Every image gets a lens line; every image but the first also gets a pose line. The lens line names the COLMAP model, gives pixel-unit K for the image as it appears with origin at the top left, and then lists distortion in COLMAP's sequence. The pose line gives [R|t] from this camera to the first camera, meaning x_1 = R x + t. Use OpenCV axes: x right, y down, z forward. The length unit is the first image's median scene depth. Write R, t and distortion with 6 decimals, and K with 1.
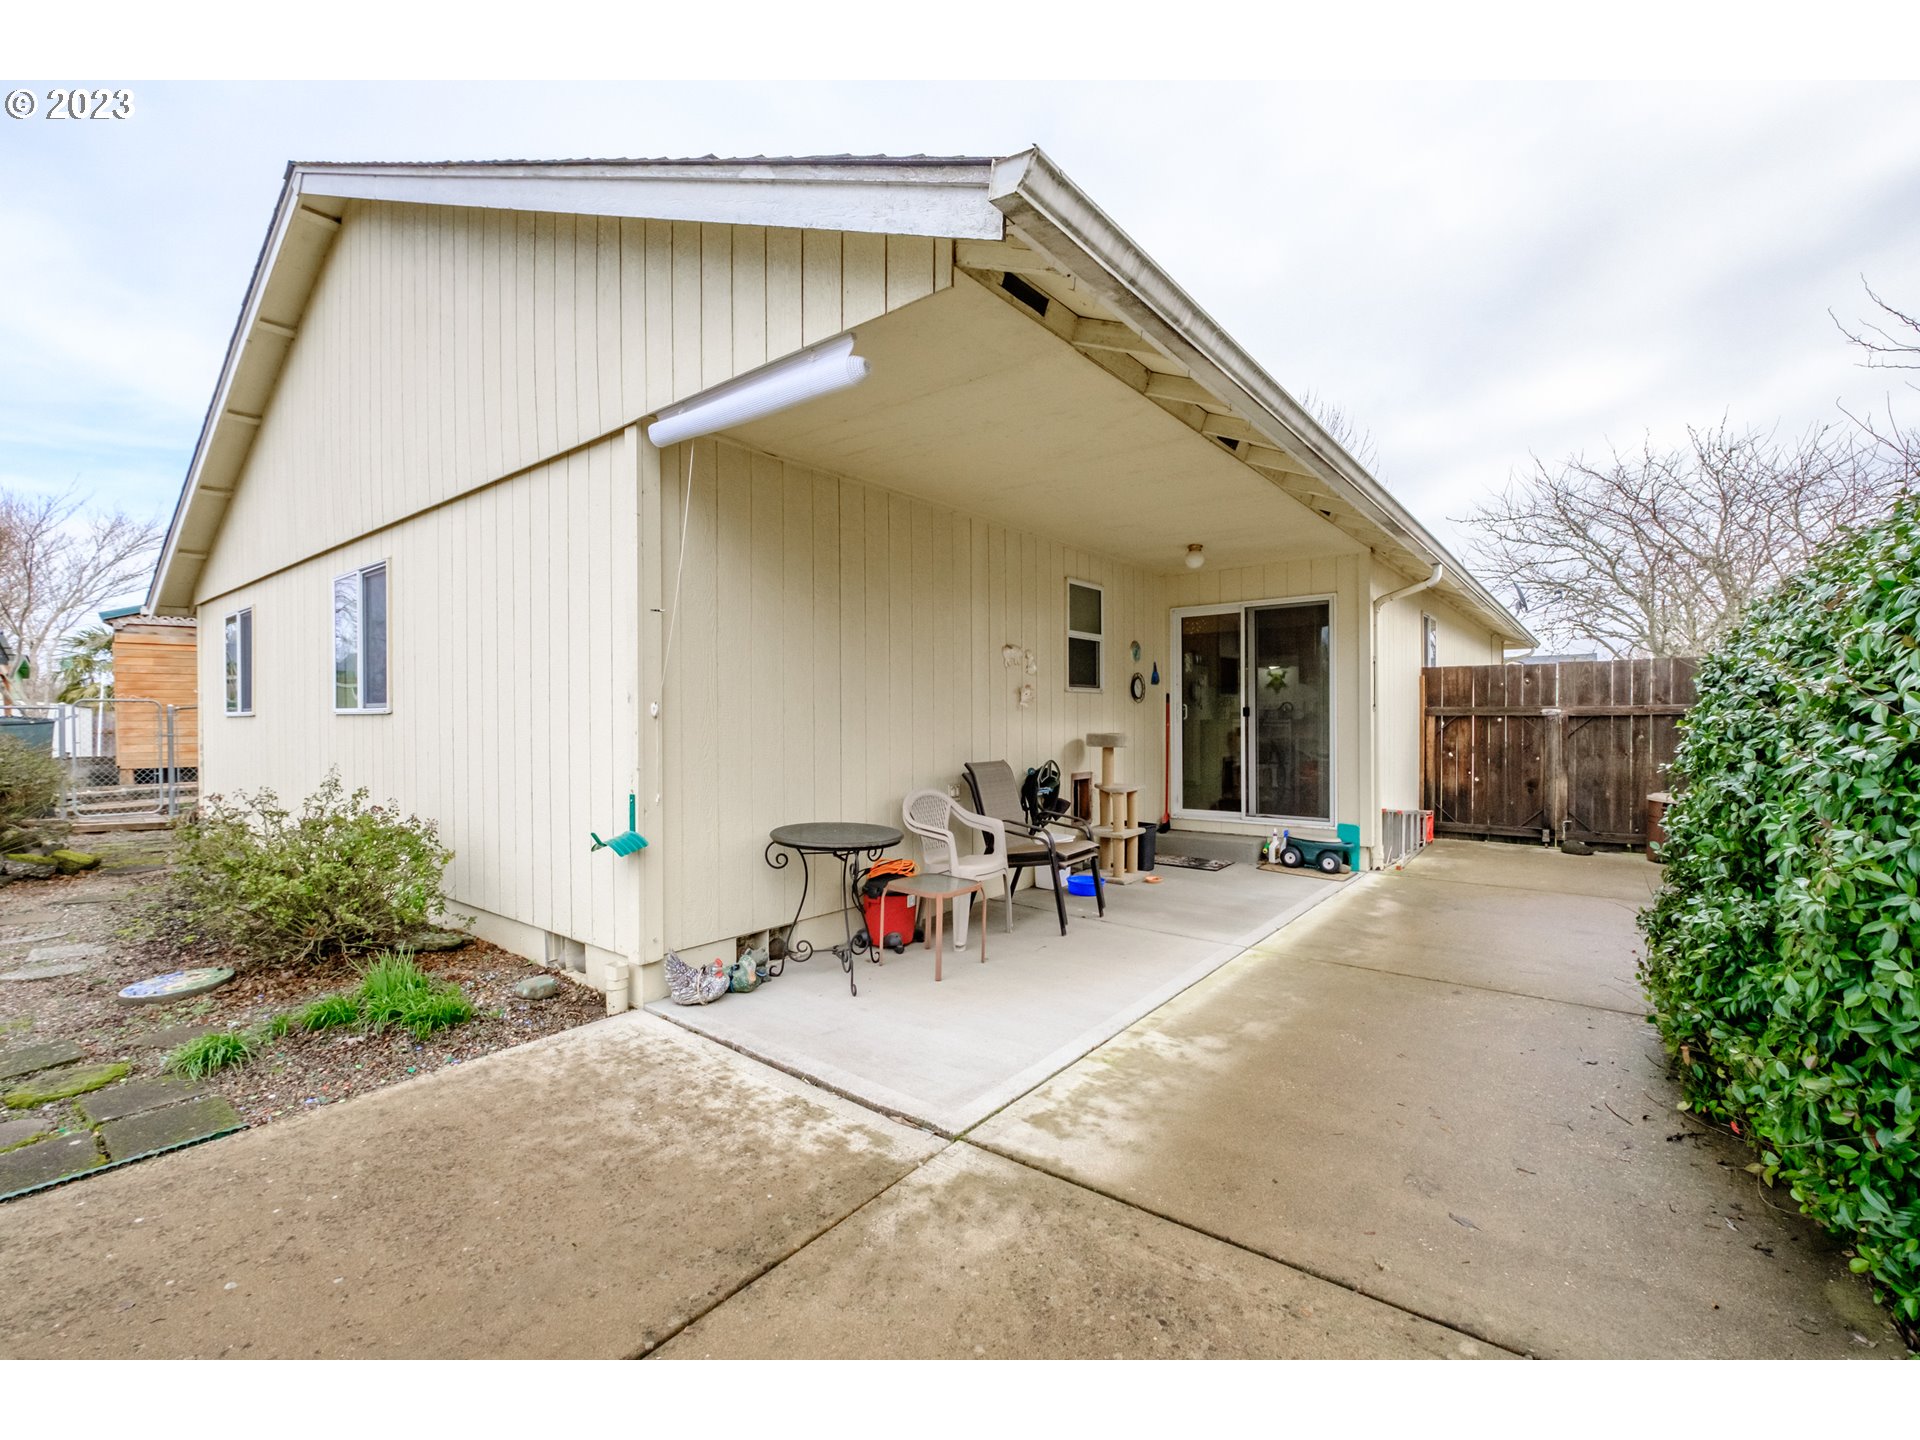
lens RADIAL K [[816.8, 0, 956.3], [0, 816.8, 724.1], [0, 0, 1]] dist [-0.004571, -0.000229]
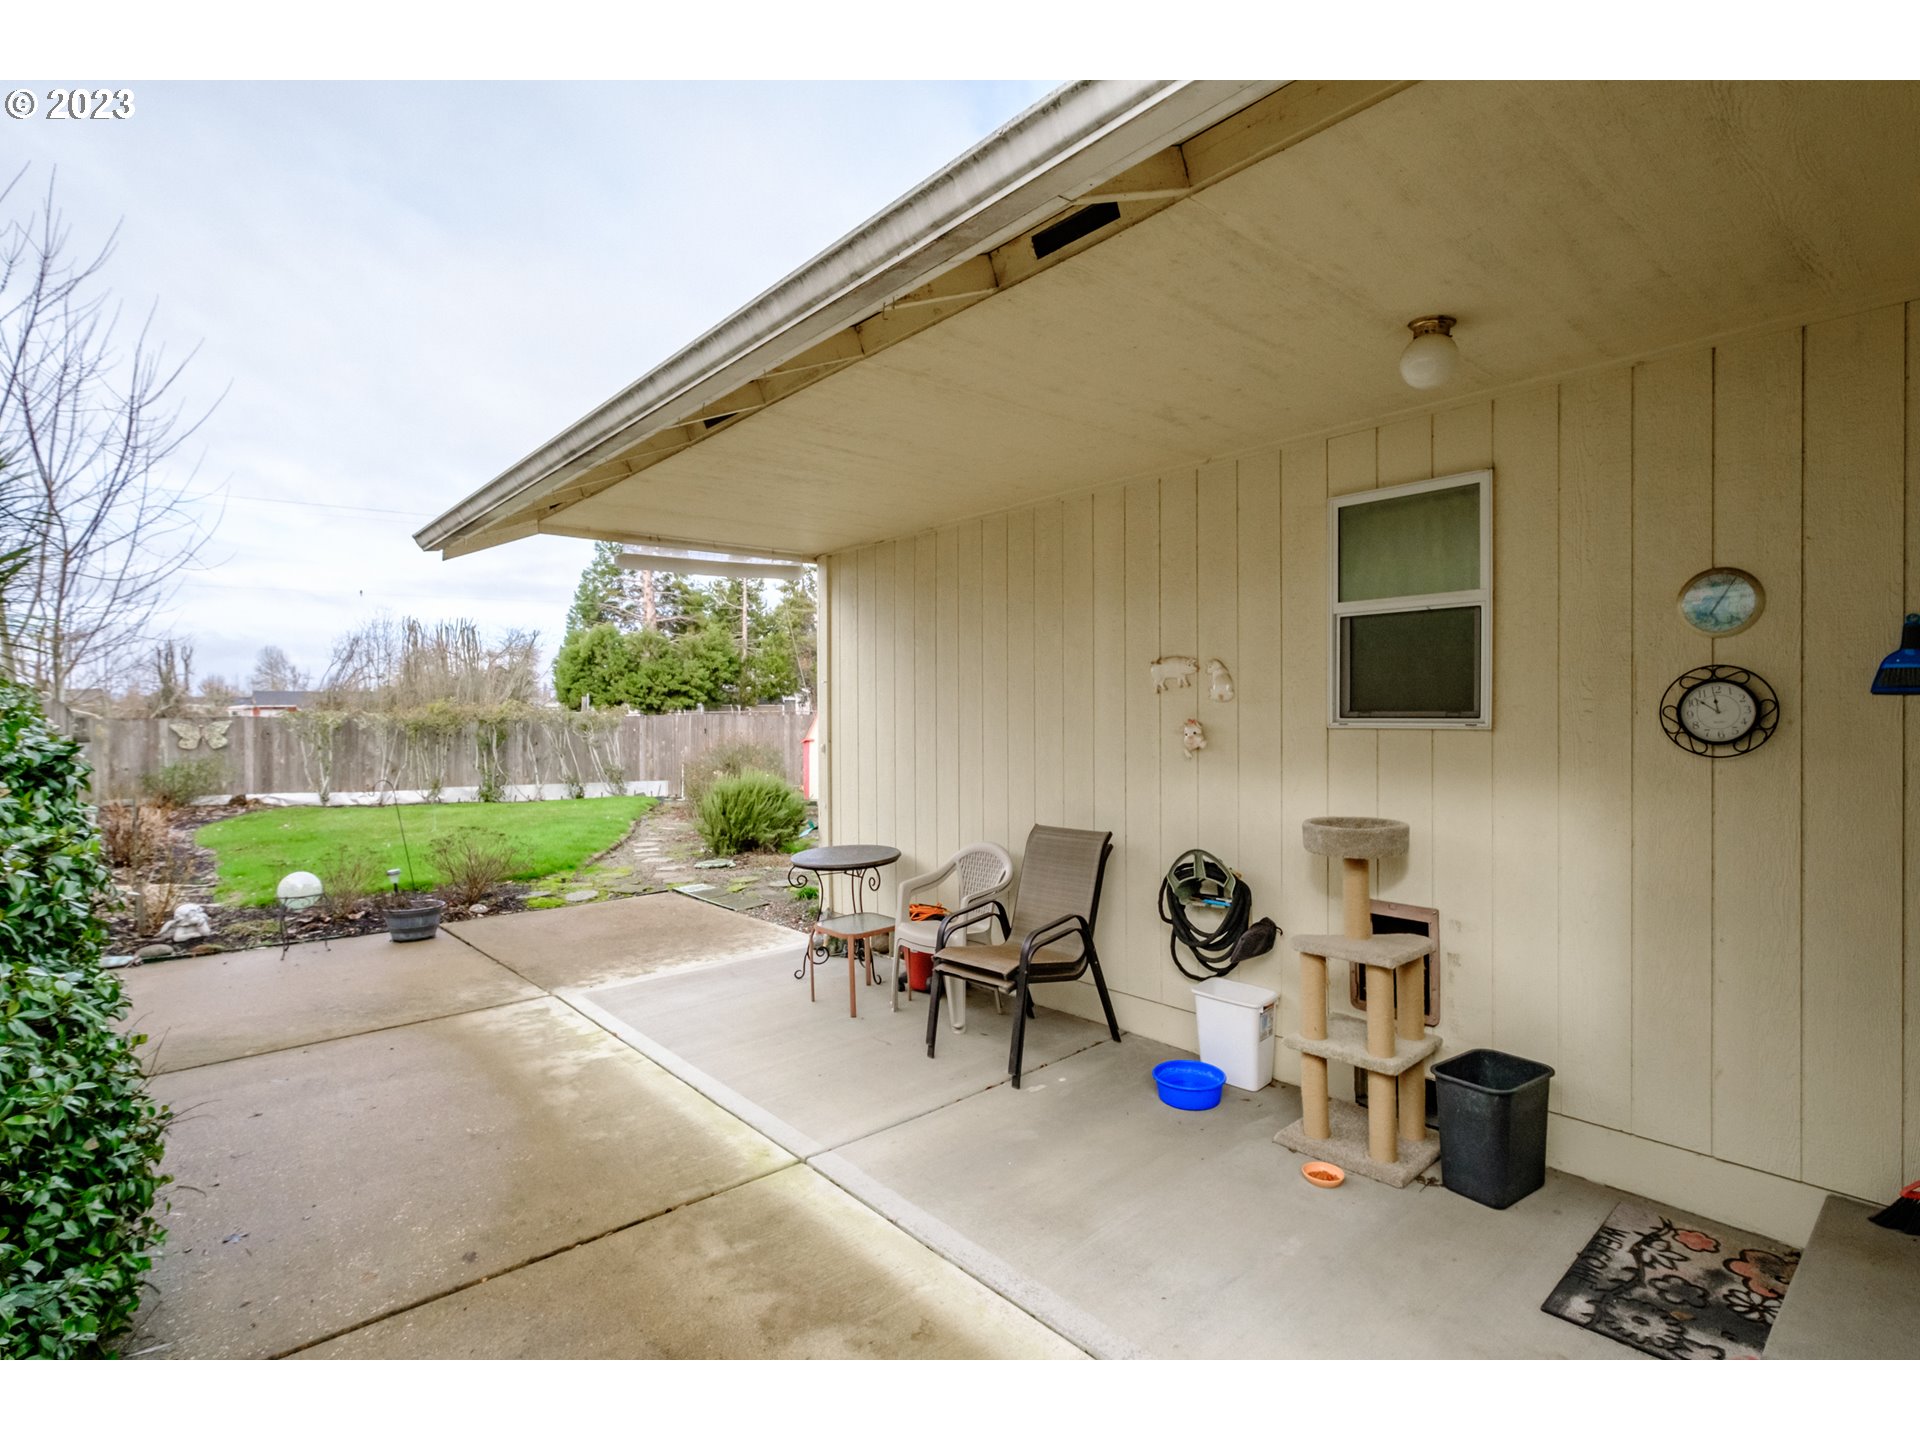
lens RADIAL K [[935.7, 0, 956.4], [0, 935.7, 717.8], [0, 0, 1]] dist [0.003250, 0.000535]
pose [[-0.176007, 0.008405, -0.984353, 1.520420], [-0.007815, 0.999920, 0.009936, -0.104256], [0.984358, 0.009441, -0.175928, 1.815150]]
